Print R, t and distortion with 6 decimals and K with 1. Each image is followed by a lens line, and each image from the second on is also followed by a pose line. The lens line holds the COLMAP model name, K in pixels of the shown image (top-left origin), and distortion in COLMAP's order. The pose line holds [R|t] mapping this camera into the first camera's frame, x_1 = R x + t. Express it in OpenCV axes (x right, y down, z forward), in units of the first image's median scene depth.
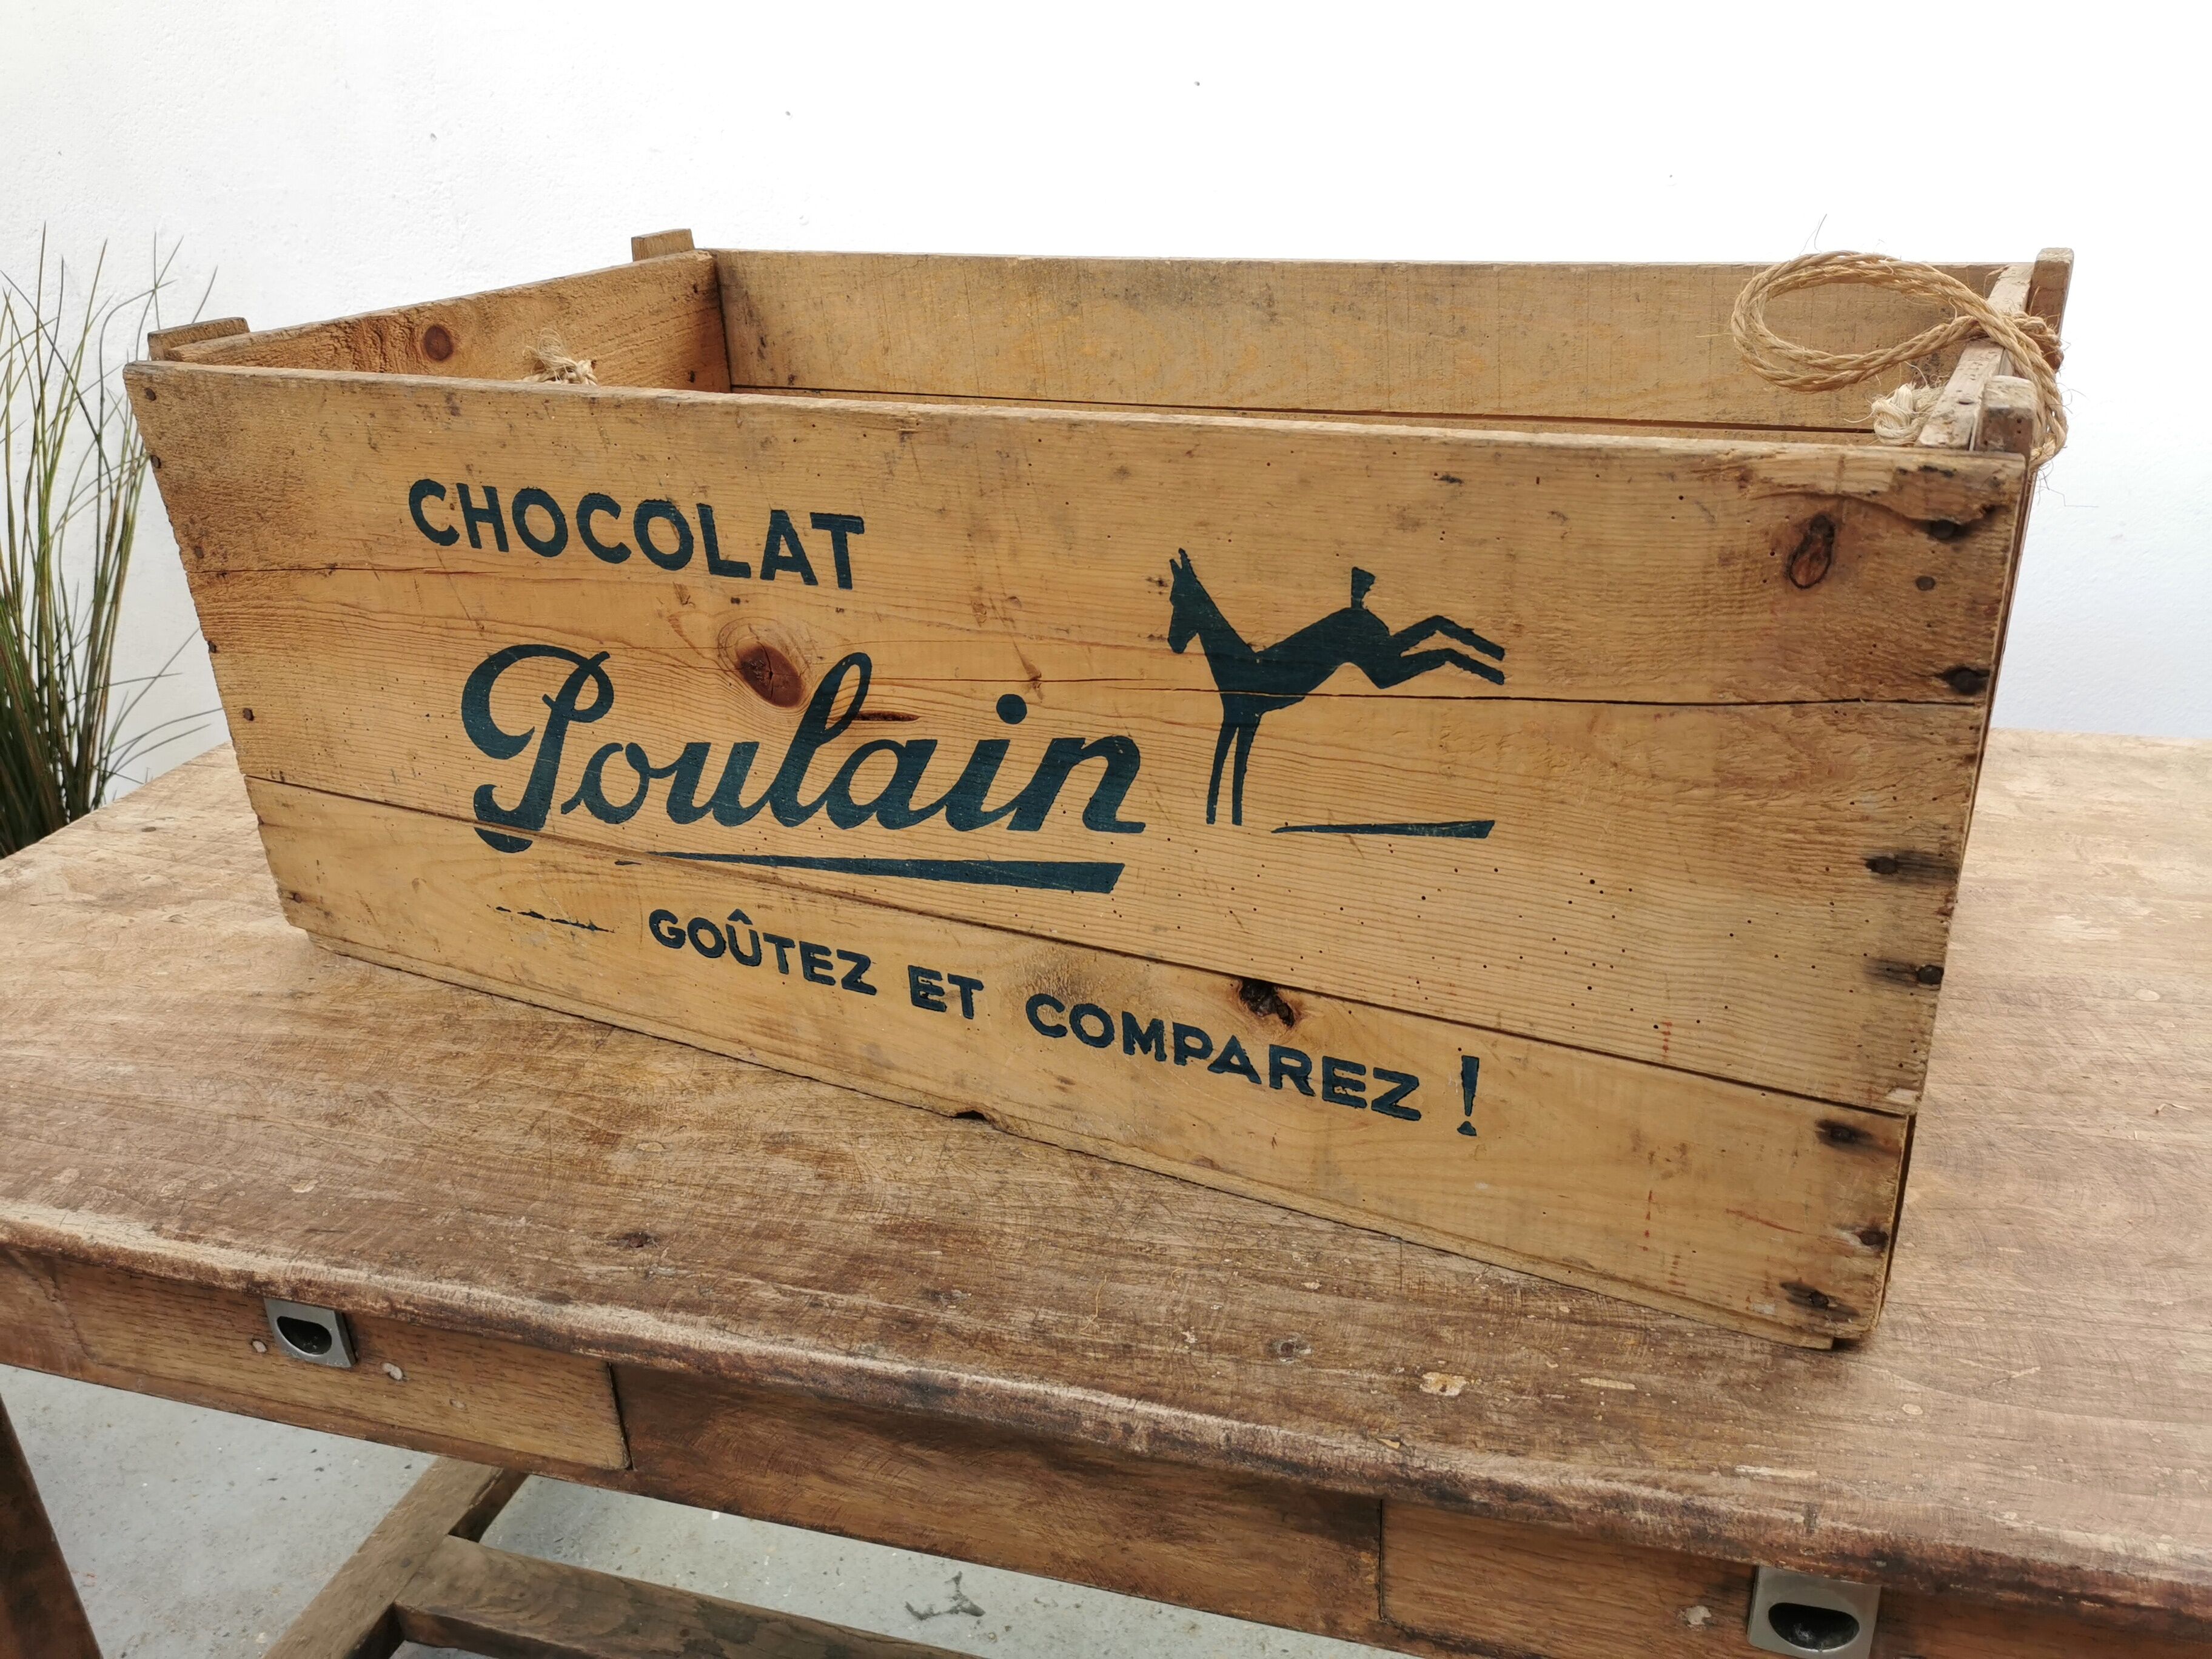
lens RADIAL K [[1703.1, 0, 1120.3], [0, 1703.1, 855.6], [0, 0, 1]] dist [0.048953, -0.049291]
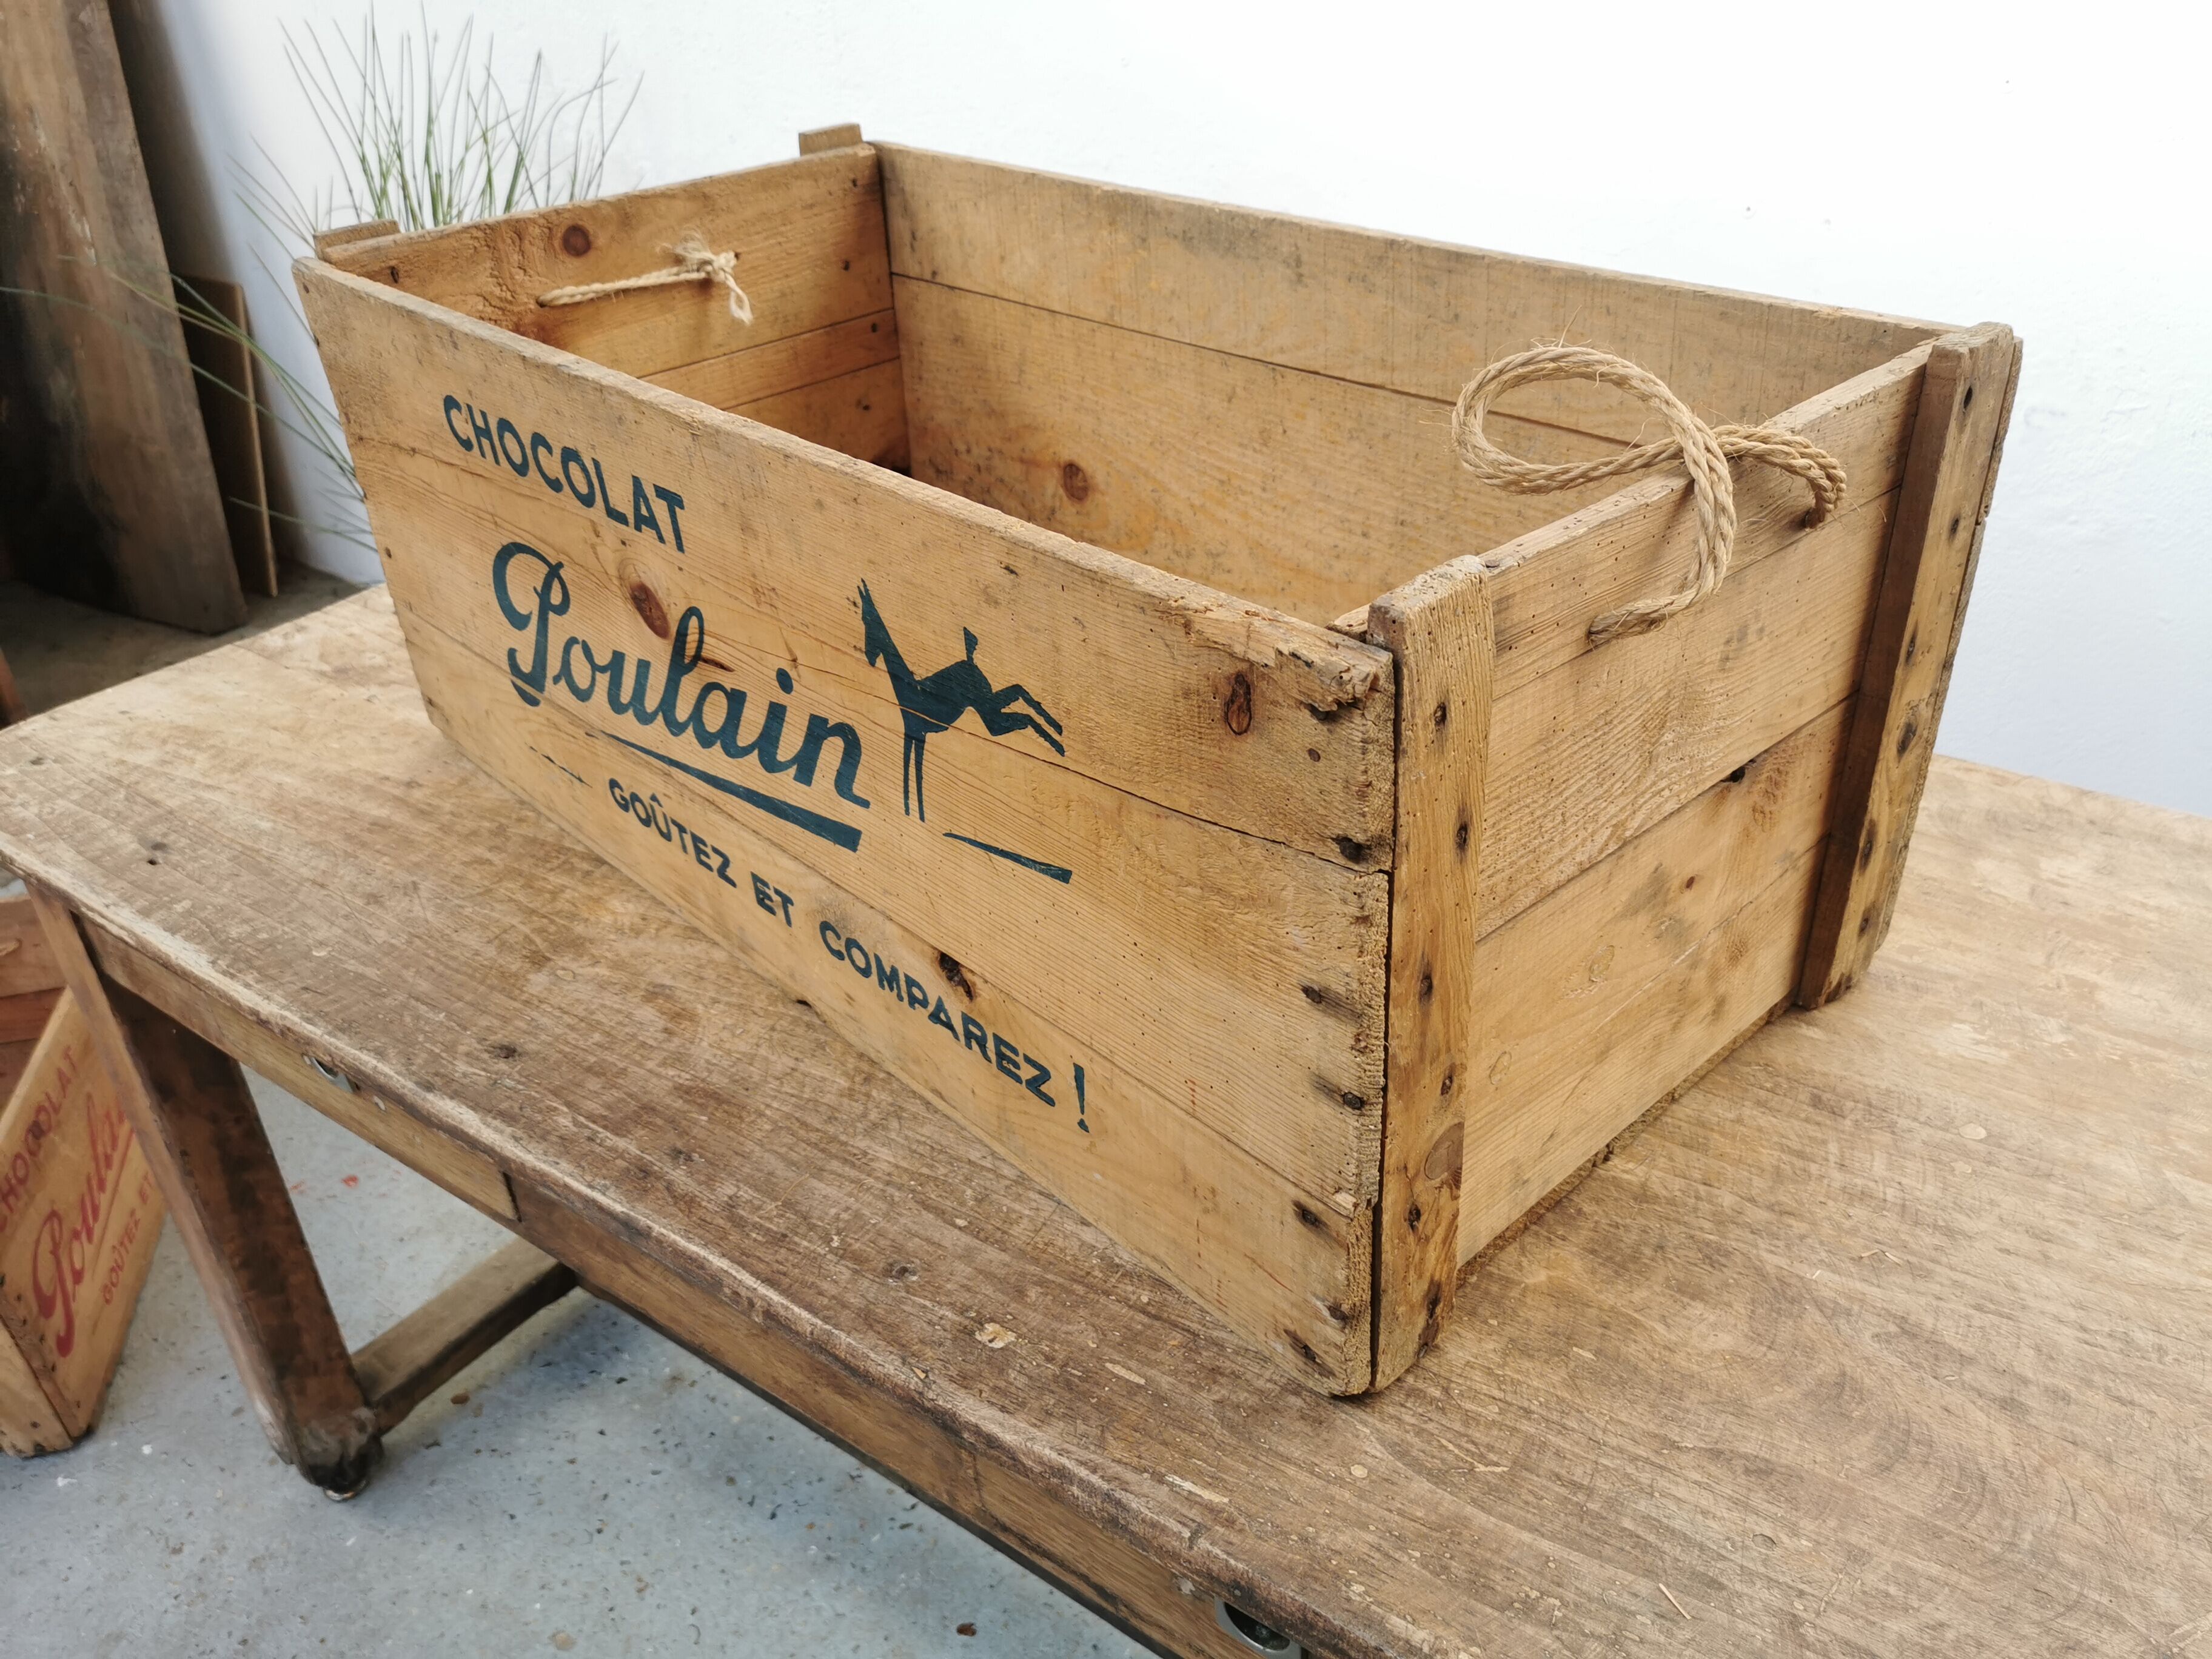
lens RADIAL K [[1703.1, 0, 1115.1], [0, 1703.1, 860.4], [0, 0, 1]] dist [0.048953, -0.049291]
pose [[0.942141, 0.183159, -0.280755, 0.454712], [-0.144244, 0.977536, 0.153680, -0.164563], [0.302596, -0.104291, 0.947396, -0.024719]]
